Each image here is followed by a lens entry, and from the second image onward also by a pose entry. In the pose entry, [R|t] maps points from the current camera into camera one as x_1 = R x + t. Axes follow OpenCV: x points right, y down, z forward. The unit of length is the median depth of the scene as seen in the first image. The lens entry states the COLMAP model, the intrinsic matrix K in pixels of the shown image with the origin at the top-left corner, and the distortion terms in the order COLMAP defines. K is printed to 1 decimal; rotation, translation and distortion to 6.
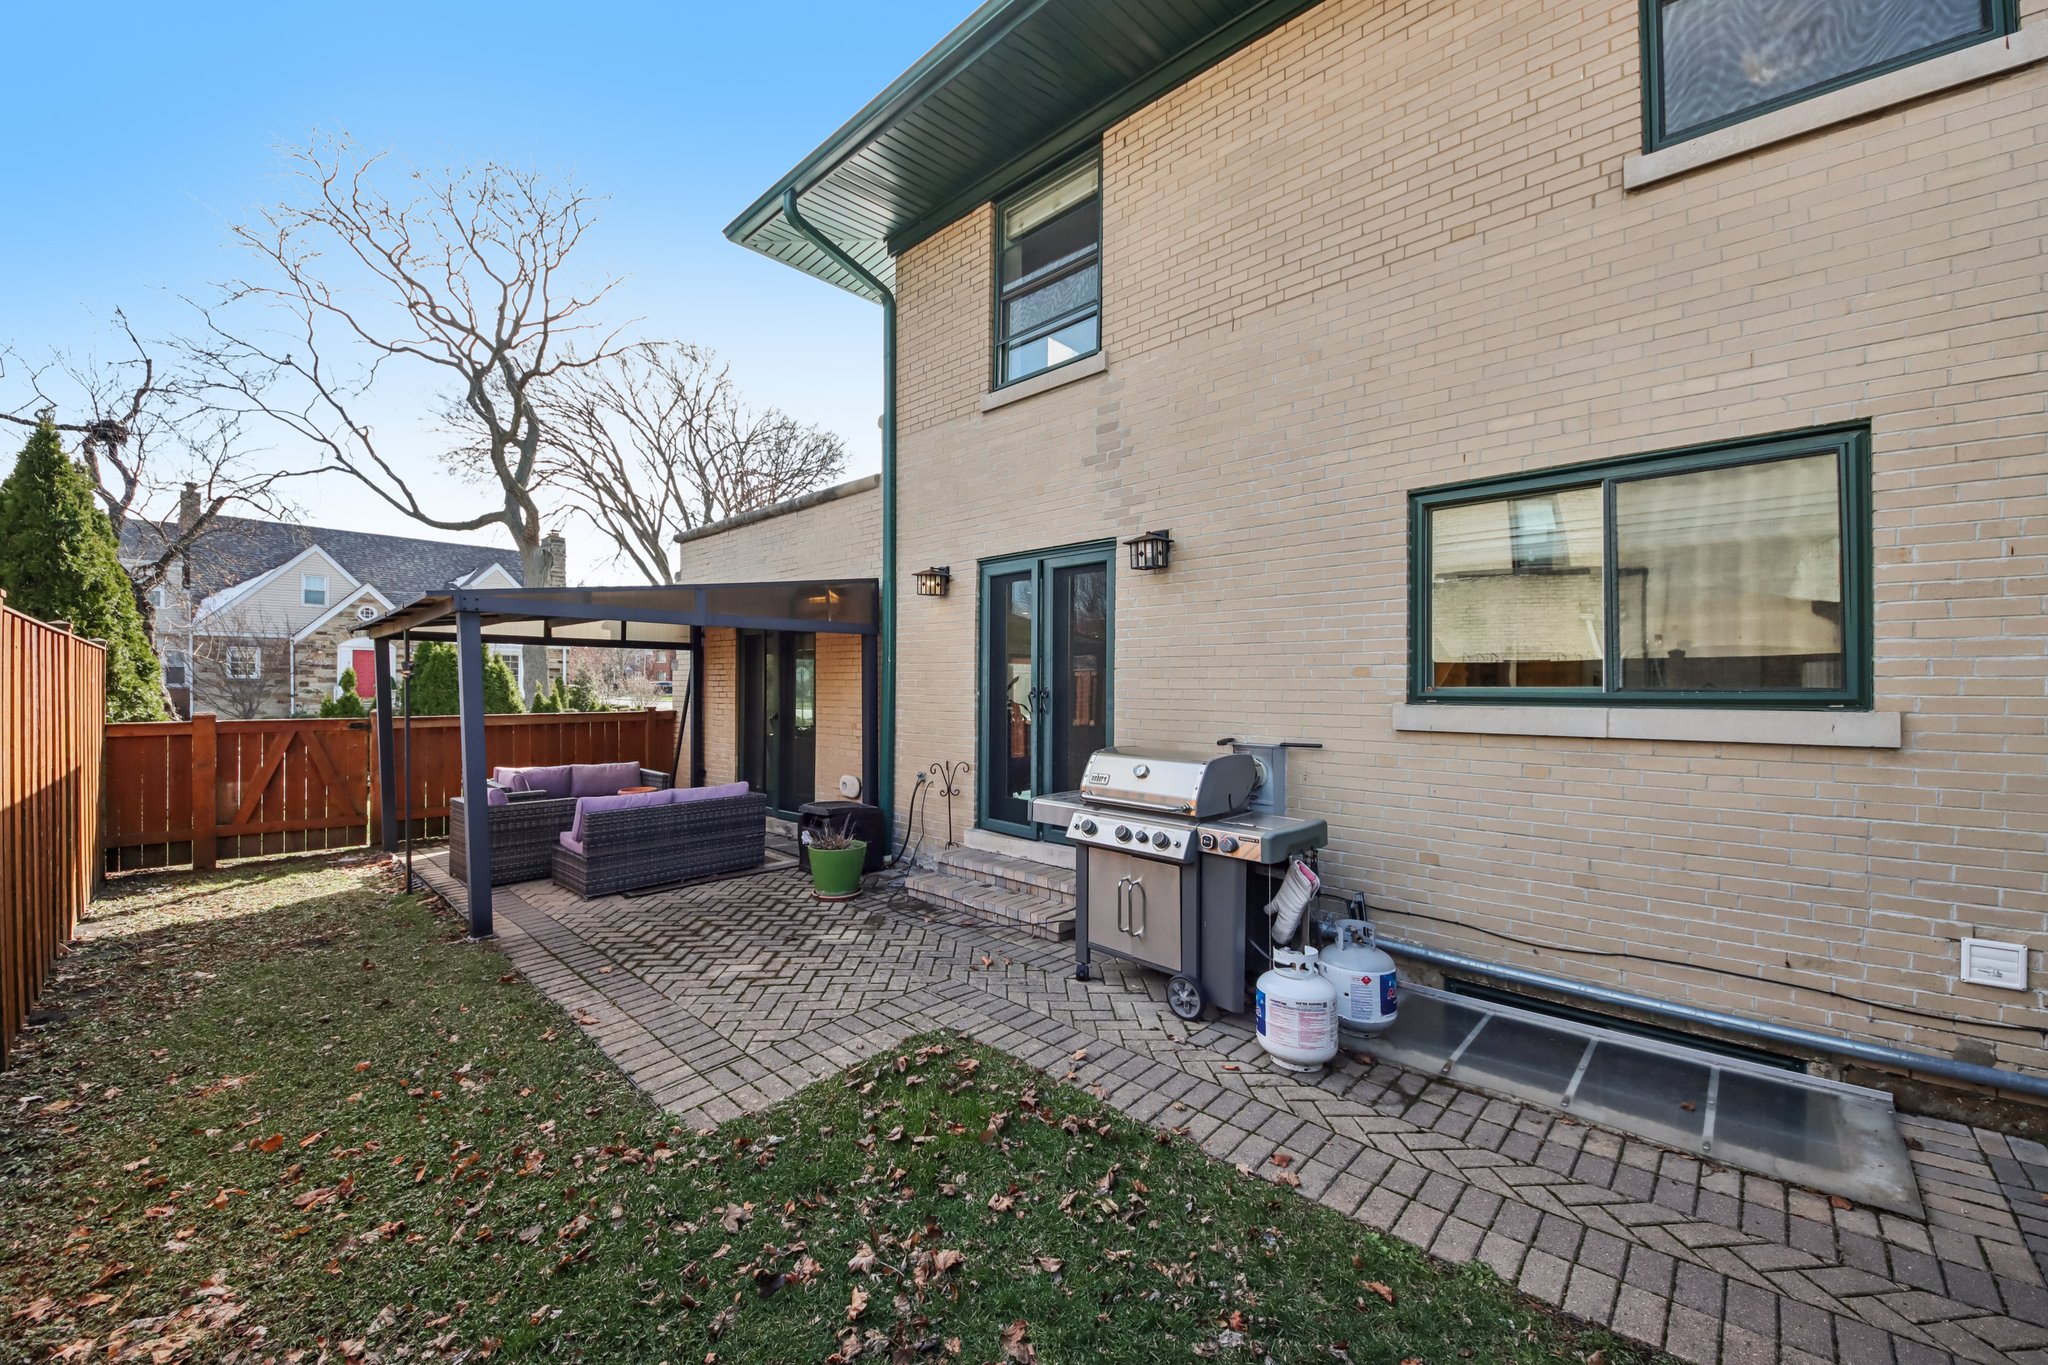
lens RADIAL K [[779.7, 0, 1023.2], [0, 779.7, 682.7], [0, 0, 1]] dist [0.028465, -0.019538]
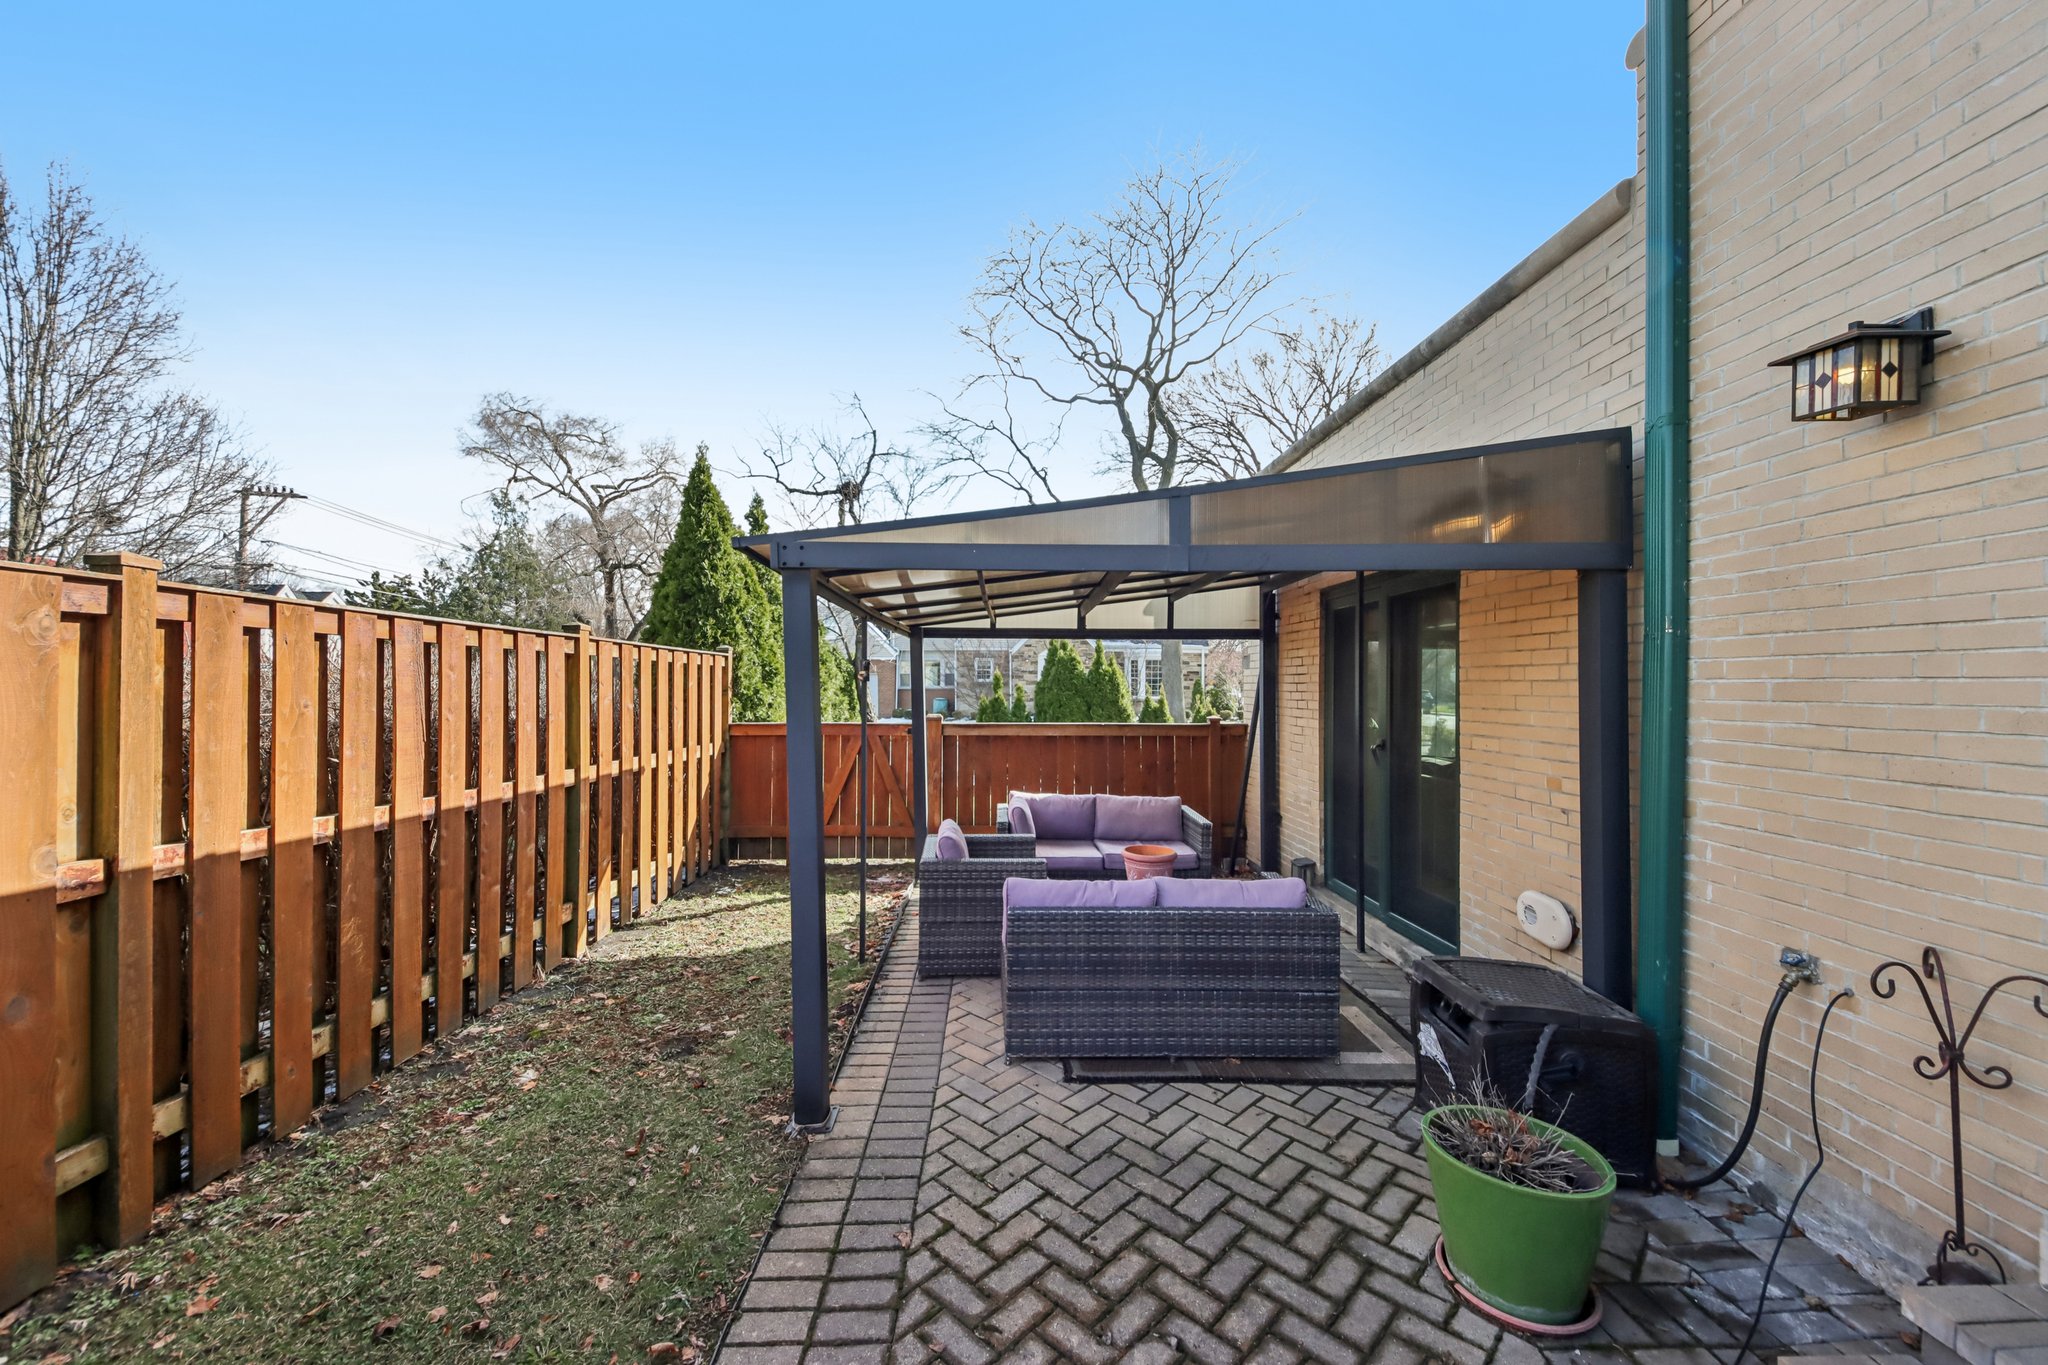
lens RADIAL K [[762.3, 0, 1011.4], [0, 762.3, 683.1], [0, 0, 1]] dist [0.066067, -0.032383]
pose [[0.693101, -0.001756, -0.720838, -0.151362], [0.000400, 0.999998, -0.002051, -0.002244], [0.720840, 0.001133, 0.693100, 0.644309]]
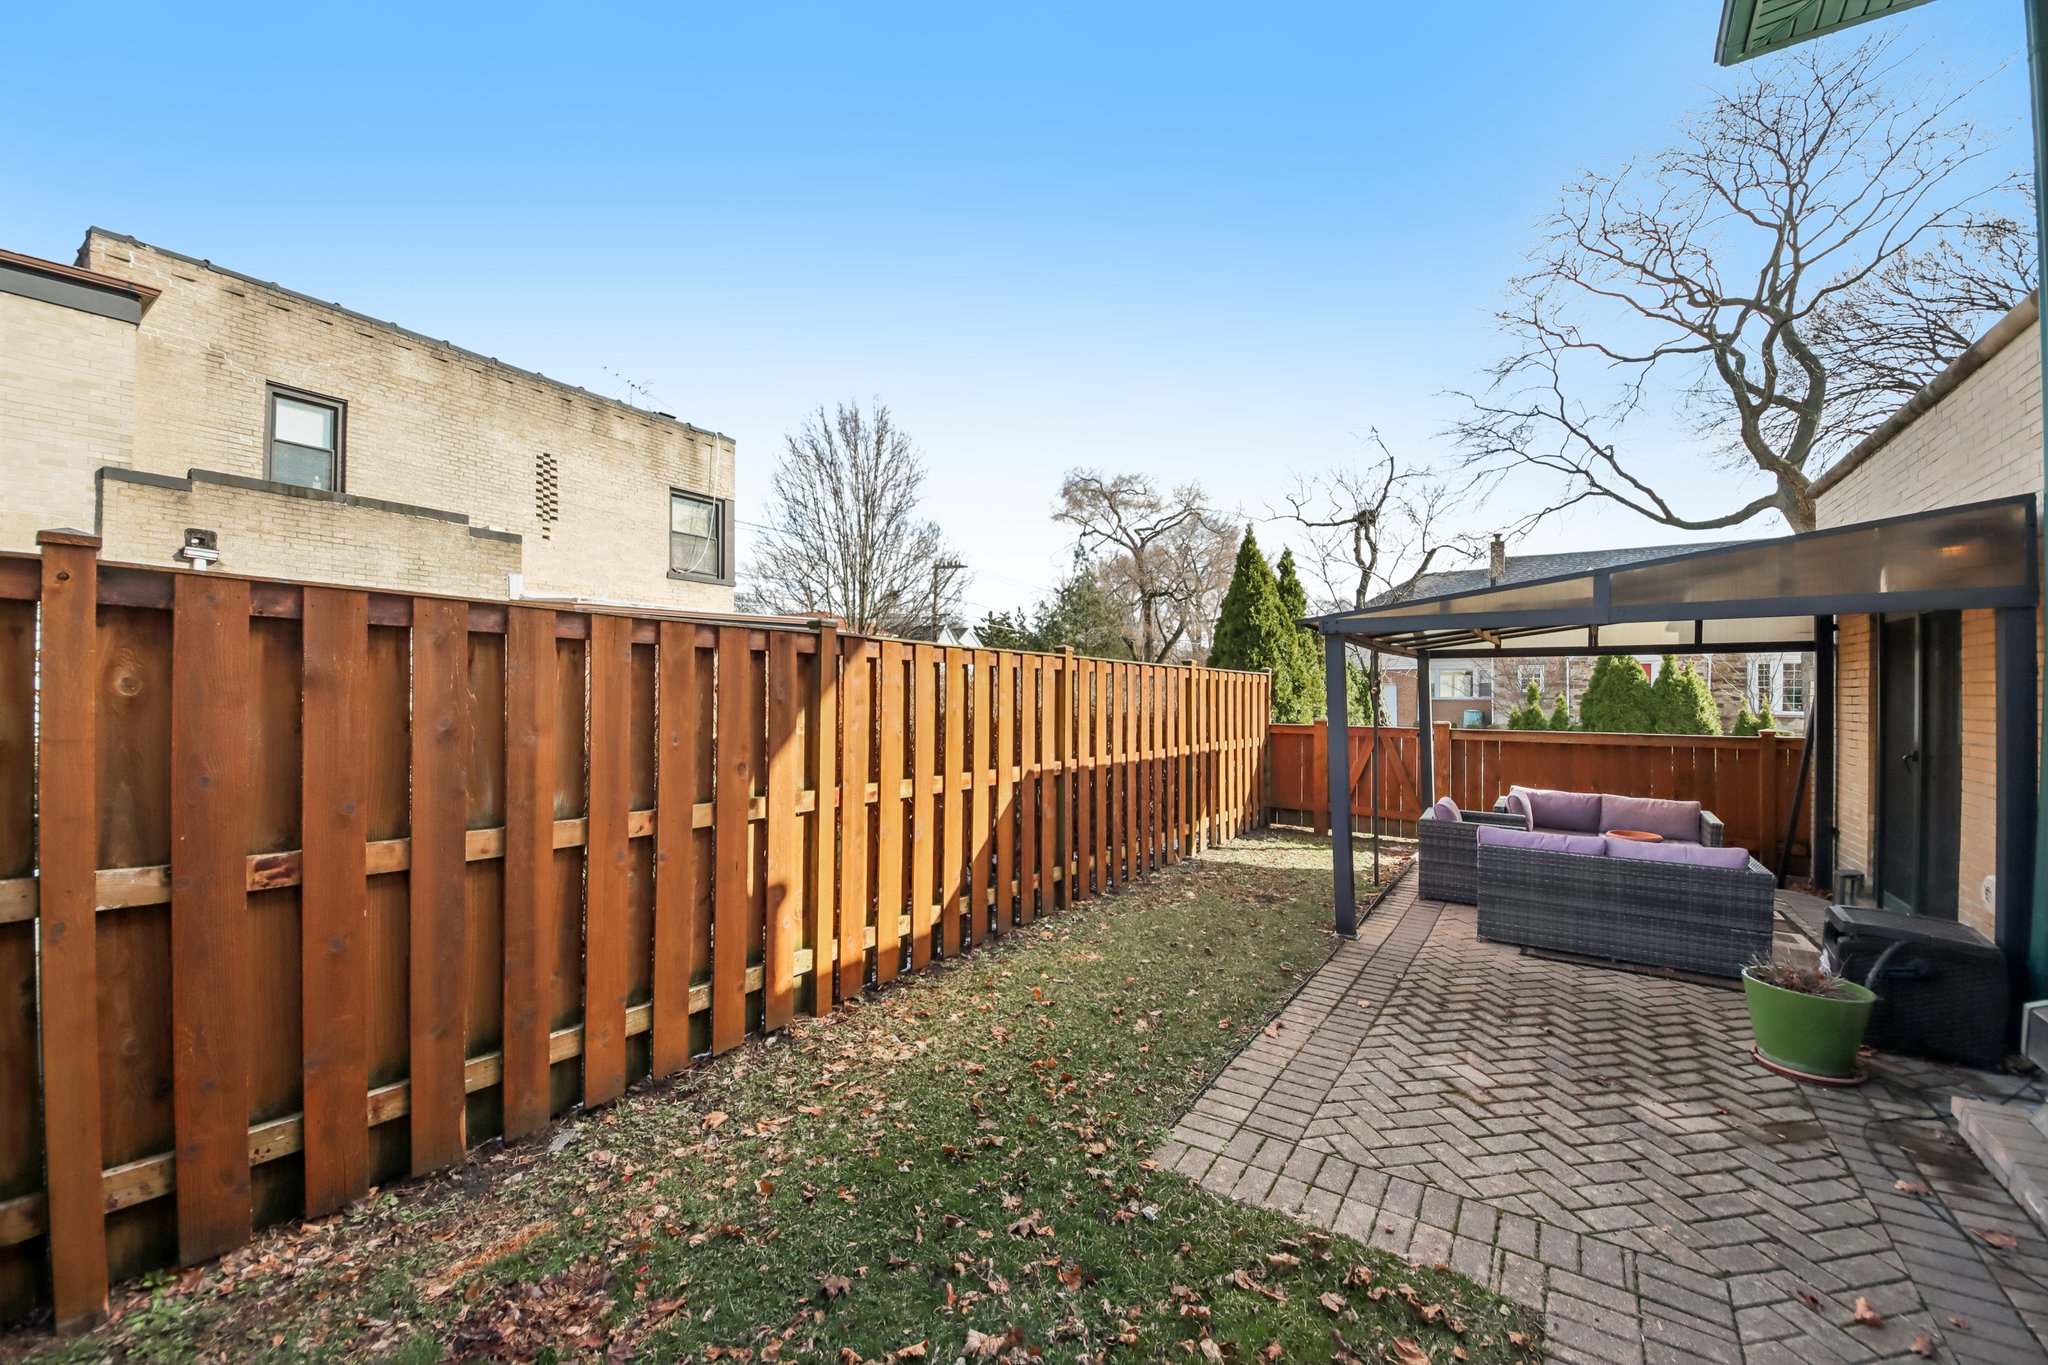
lens RADIAL K [[766.4, 0, 1005.9], [0, 766.4, 691.4], [0, 0, 1]] dist [0.043440, -0.033045]
pose [[0.122921, -0.002795, -0.992412, 0.280164], [-0.001894, 0.999994, -0.003051, -0.005786], [0.992415, 0.002254, 0.122915, 0.372852]]
